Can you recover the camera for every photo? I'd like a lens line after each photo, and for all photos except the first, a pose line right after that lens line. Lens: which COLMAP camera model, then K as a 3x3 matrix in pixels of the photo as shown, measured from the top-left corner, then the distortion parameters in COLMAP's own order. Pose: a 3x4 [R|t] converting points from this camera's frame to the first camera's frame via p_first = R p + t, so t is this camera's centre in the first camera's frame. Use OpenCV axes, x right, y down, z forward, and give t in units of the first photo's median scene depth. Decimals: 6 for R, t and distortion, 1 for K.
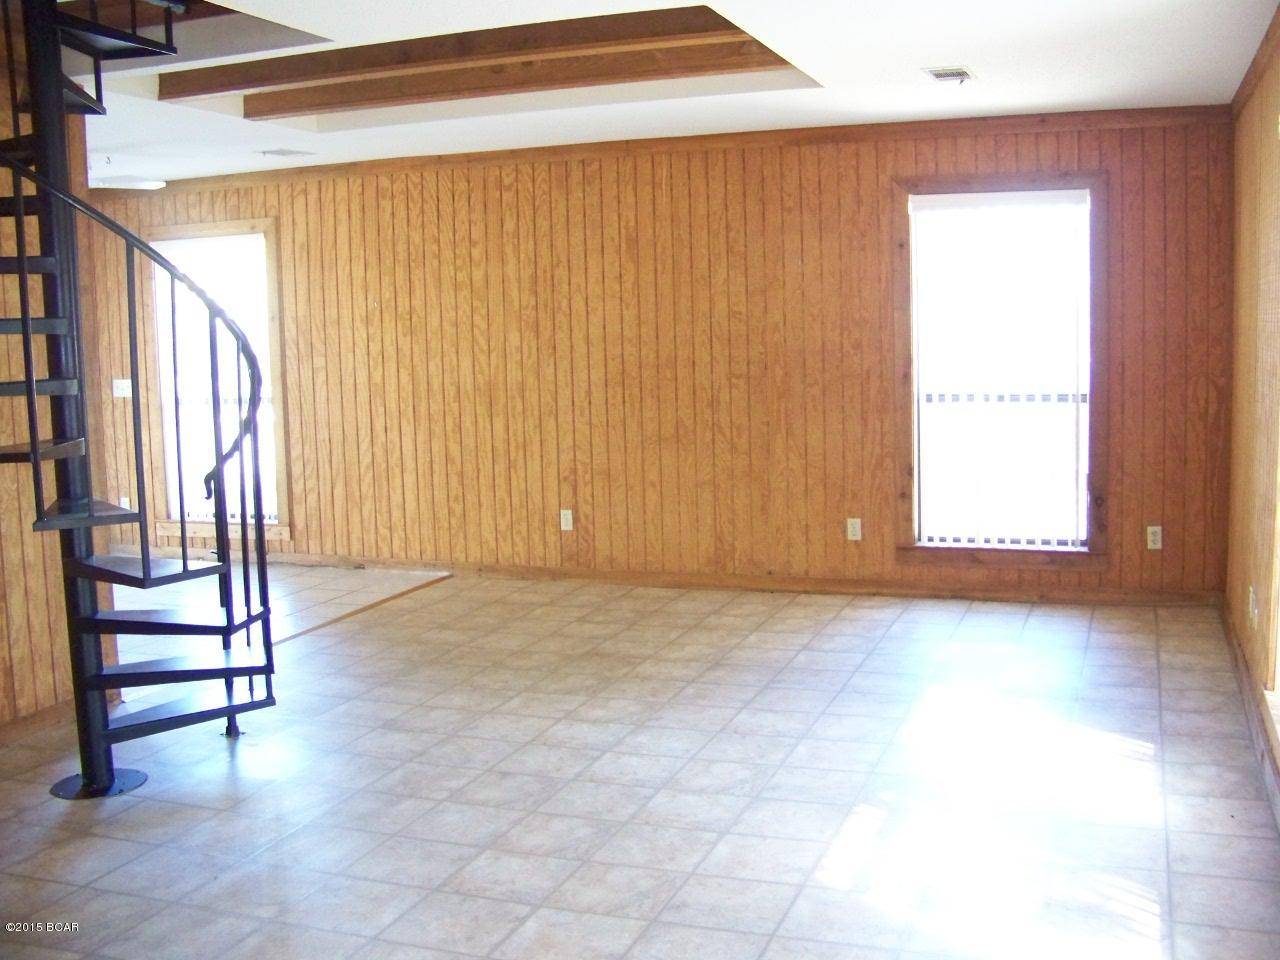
lens RADIAL K [[1344.8, 0, 660.6], [0, 1344.8, 483.2], [0, 0, 1]] dist [-0.237810, 0.298185]
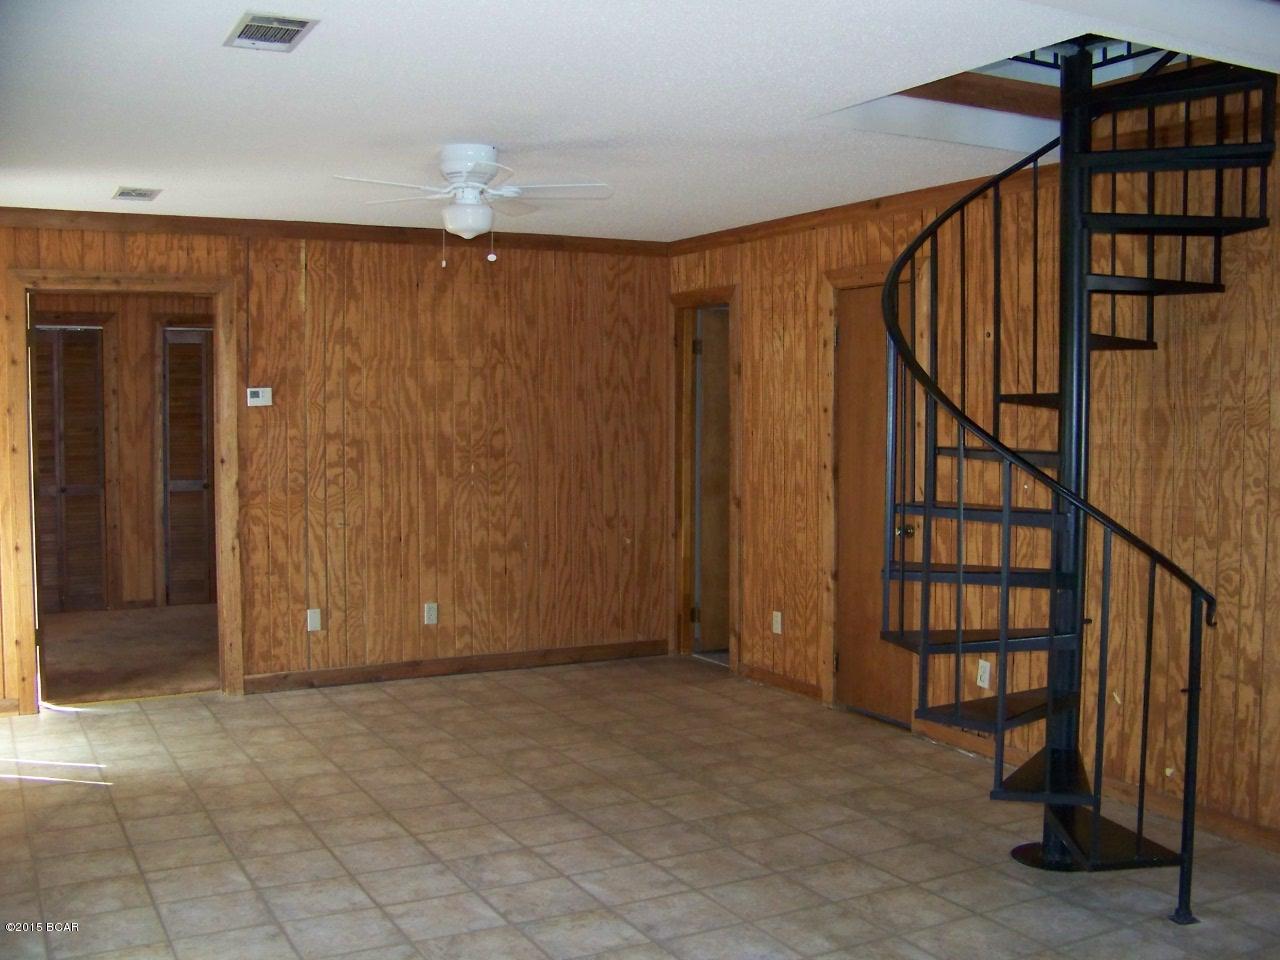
lens RADIAL K [[1350.1, 0, 652.7], [0, 1350.1, 469.9], [0, 0, 1]] dist [-0.246490, 0.323113]
pose [[-0.672417, 0.065187, -0.737296, 0.300125], [-0.065232, 0.987019, 0.146757, -0.113829], [0.737292, 0.146777, -0.659437, 0.835876]]
